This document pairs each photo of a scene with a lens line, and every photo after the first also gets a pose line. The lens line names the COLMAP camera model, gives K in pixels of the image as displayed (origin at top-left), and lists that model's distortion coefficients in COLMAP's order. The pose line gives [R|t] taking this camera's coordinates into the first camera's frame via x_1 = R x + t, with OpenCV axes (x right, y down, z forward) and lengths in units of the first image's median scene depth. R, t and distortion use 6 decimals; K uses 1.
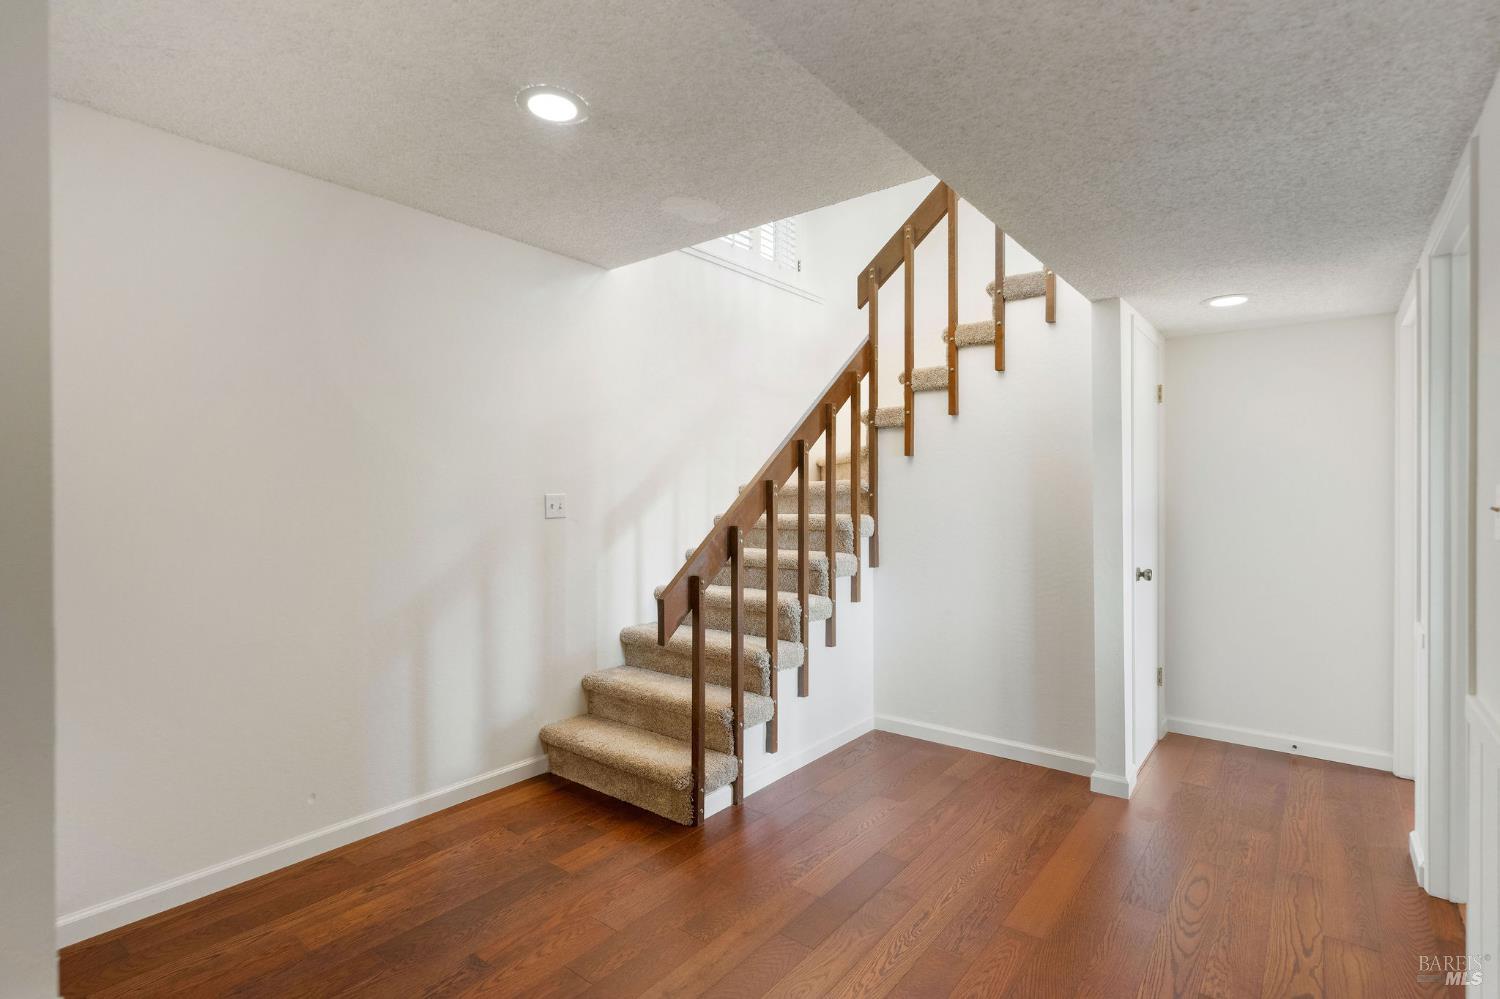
lens RADIAL K [[726.7, 0, 748.7], [0, 726.7, 495.4], [0, 0, 1]] dist [-0.000464, -0.000041]
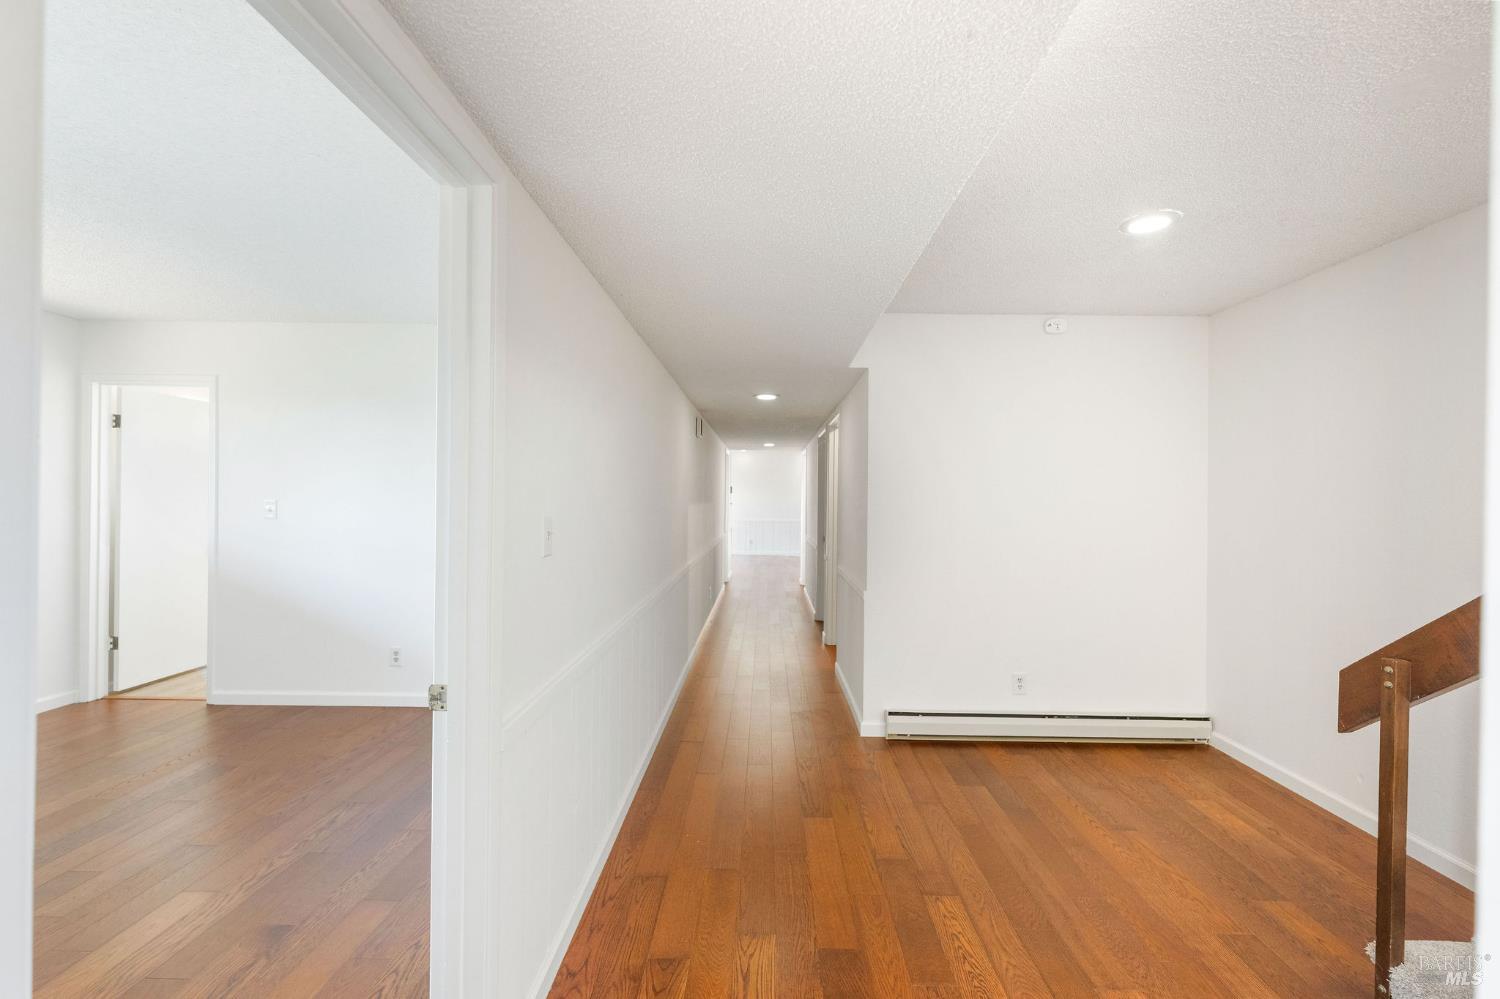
lens RADIAL K [[602.6, 0, 750.2], [0, 602.6, 498.3], [0, 0, 1]] dist [-0.002397, 0.000862]
pose [[-0.800695, -0.001533, -0.599071, 0.903399], [-0.007846, 0.999938, 0.007927, -0.040179], [0.599021, 0.011048, -0.800657, 1.386364]]
